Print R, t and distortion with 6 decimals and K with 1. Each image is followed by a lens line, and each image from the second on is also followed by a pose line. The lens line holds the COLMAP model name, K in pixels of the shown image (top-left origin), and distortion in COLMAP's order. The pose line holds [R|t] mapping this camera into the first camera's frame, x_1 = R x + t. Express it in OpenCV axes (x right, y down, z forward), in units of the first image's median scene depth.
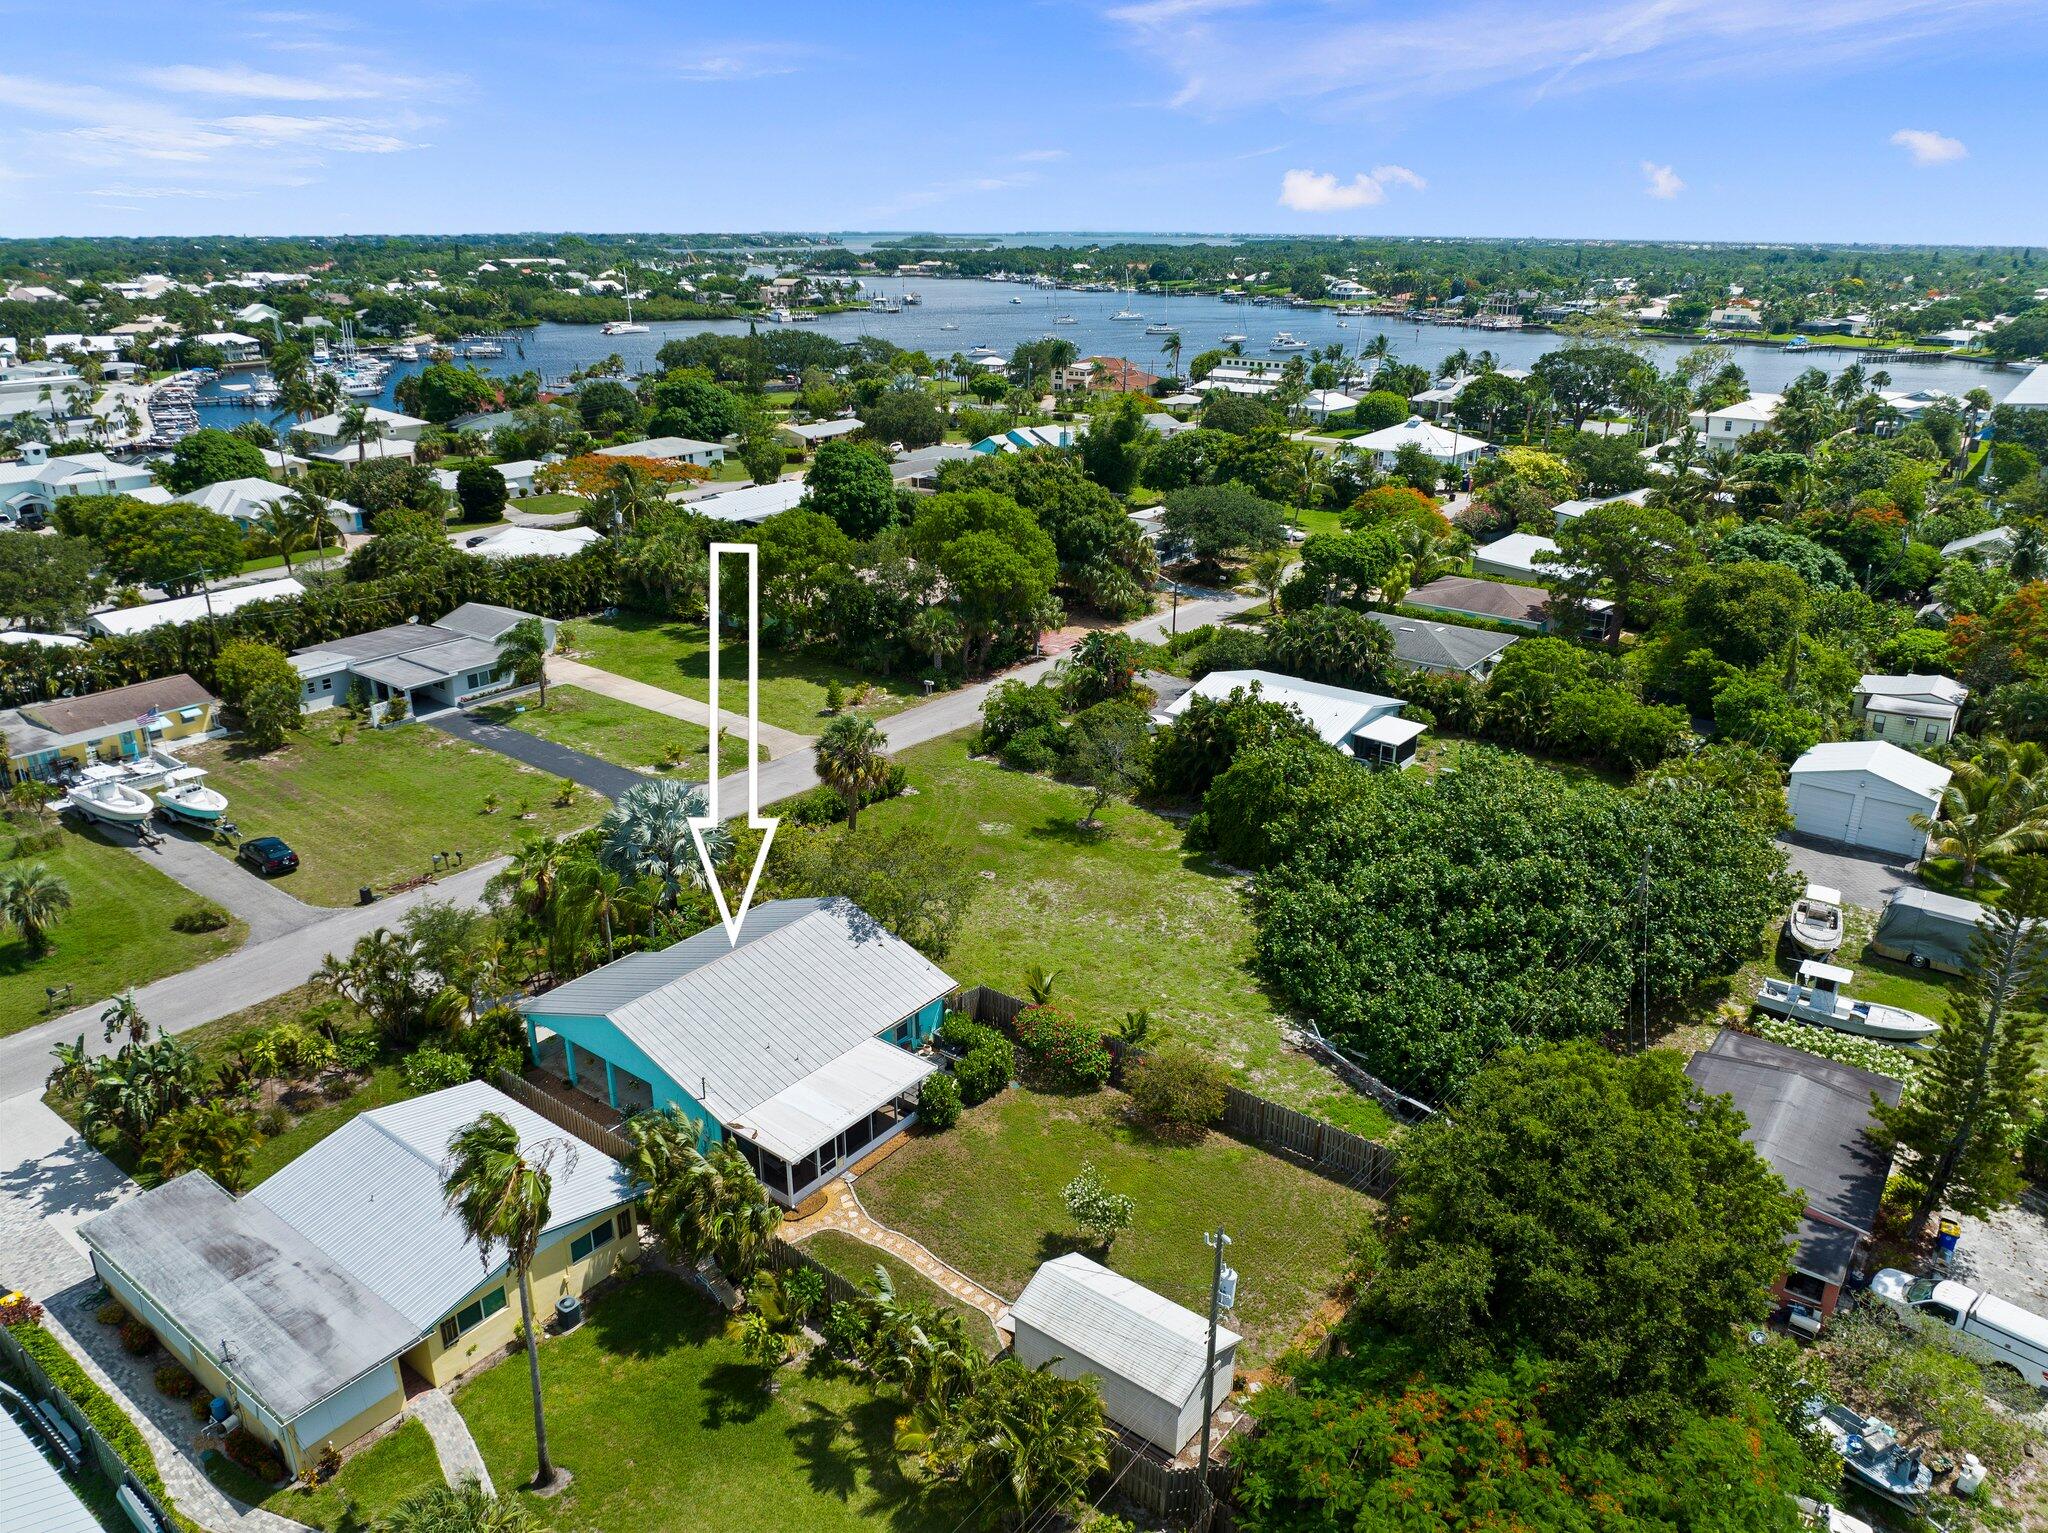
lens RADIAL K [[1433.8, 0, 1024.0], [0, 1433.8, 766.5], [0, 0, 1]] dist [-0.036241, 0.000945]
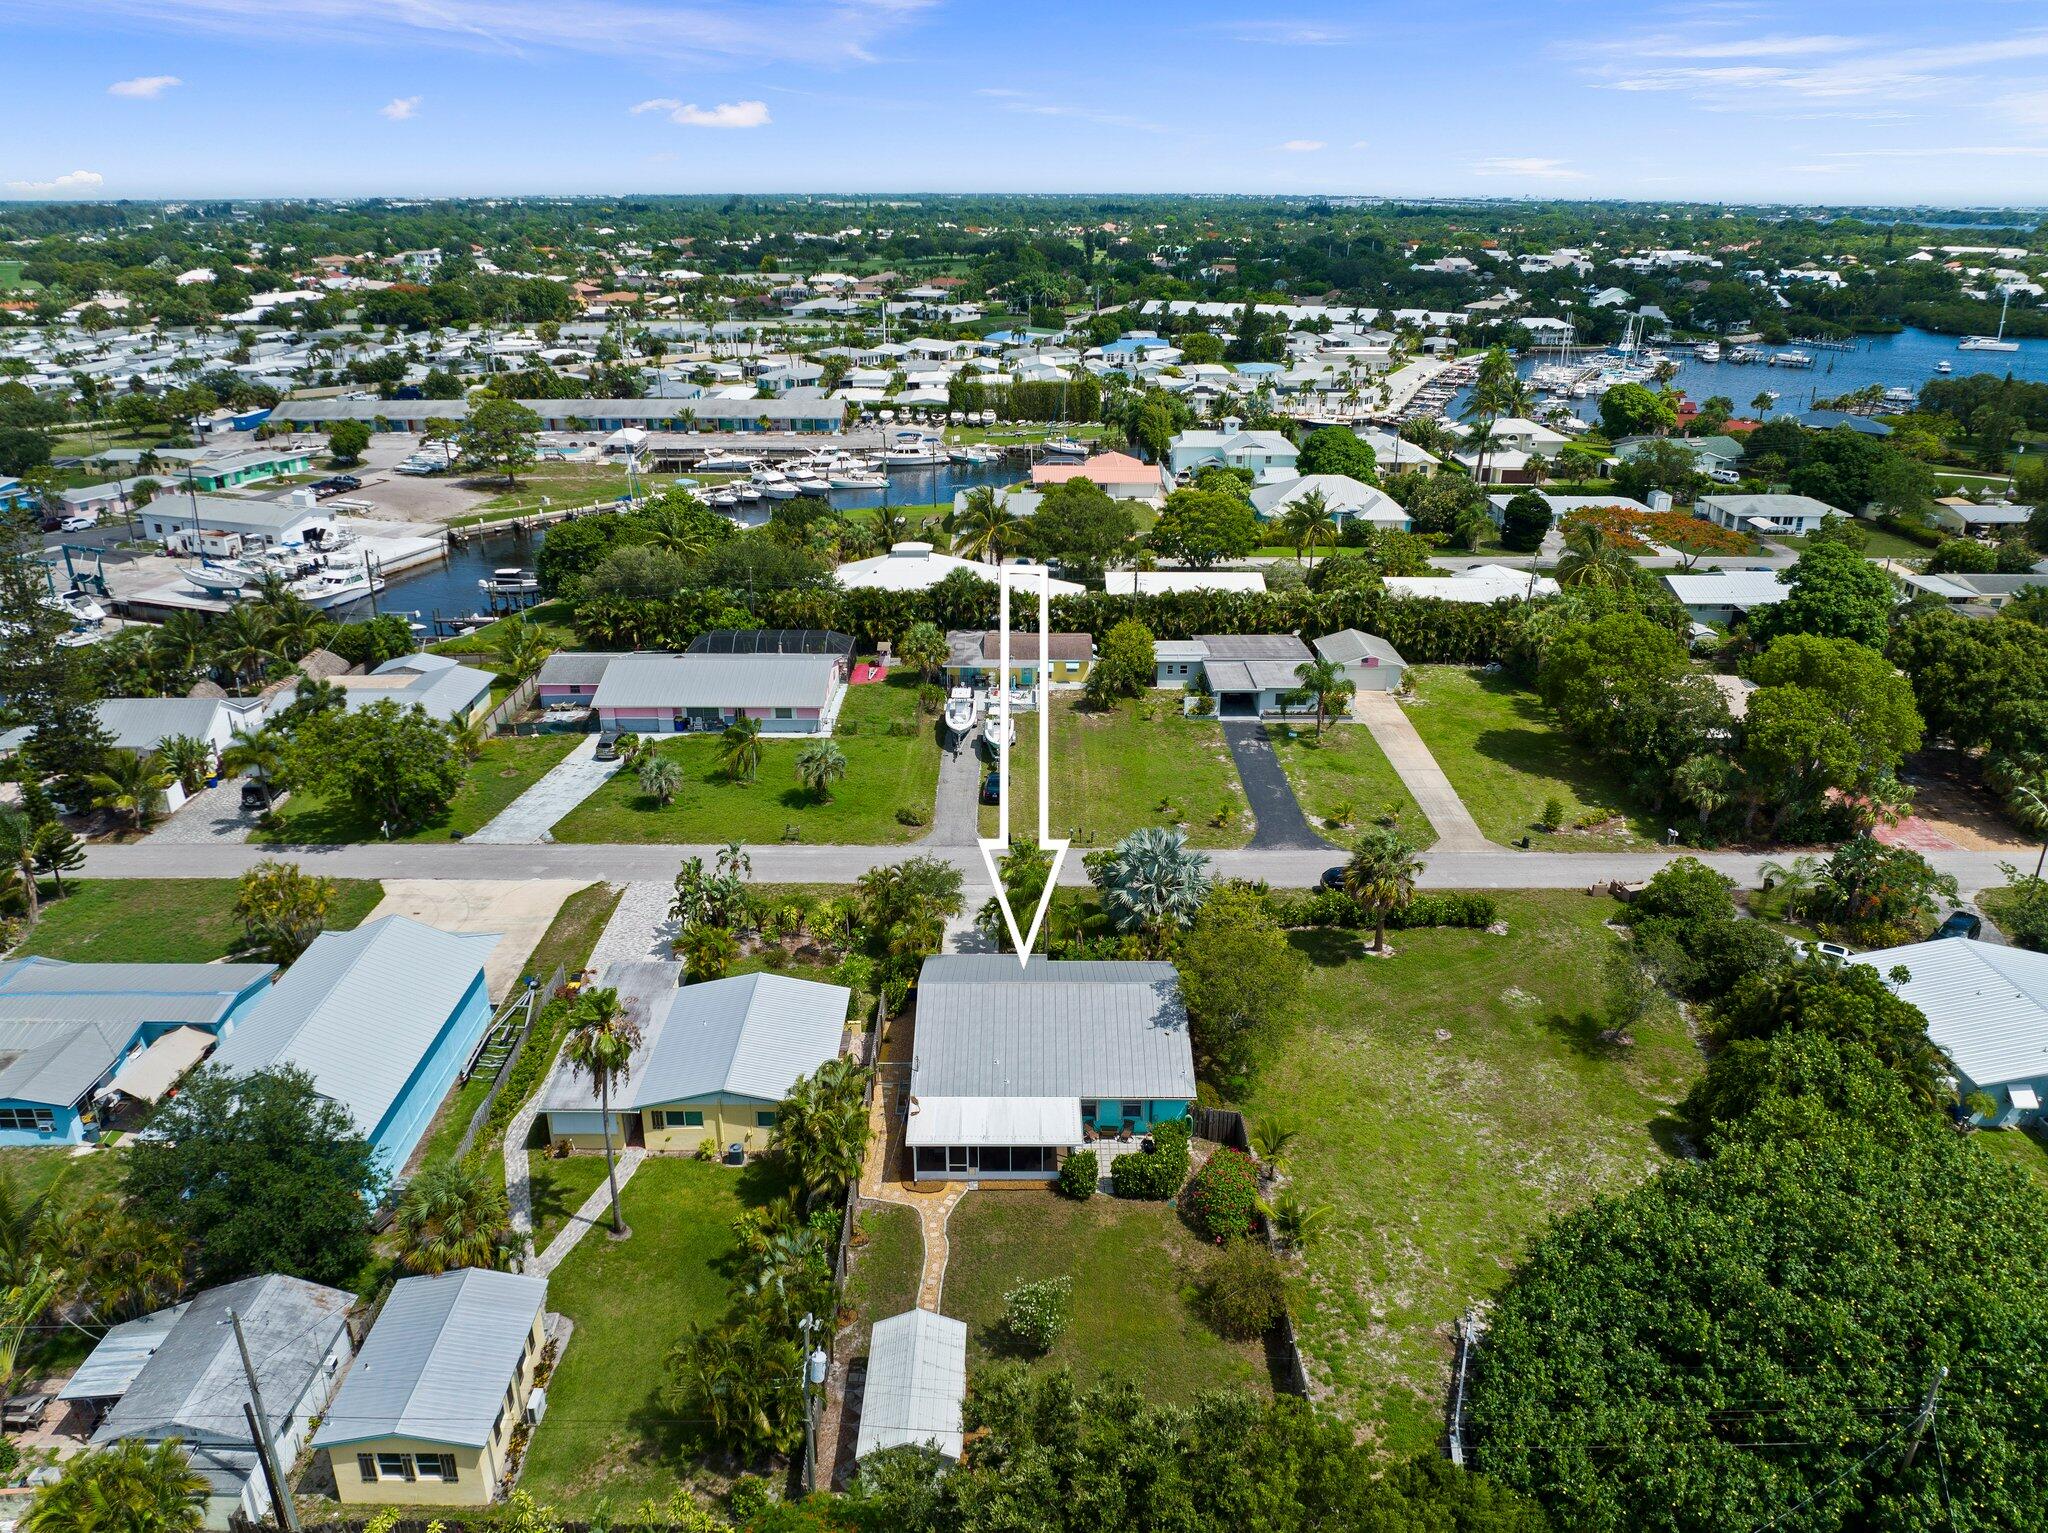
lens RADIAL K [[1442.9, 0, 1026.1], [0, 1442.9, 766.1], [0, 0, 1]] dist [-0.002923, -0.050490]
pose [[0.609465, 0.293489, -0.736489, 0.381400], [-0.279976, 0.948779, 0.146399, -0.130666], [0.741732, 0.116974, 0.660417, 0.104523]]
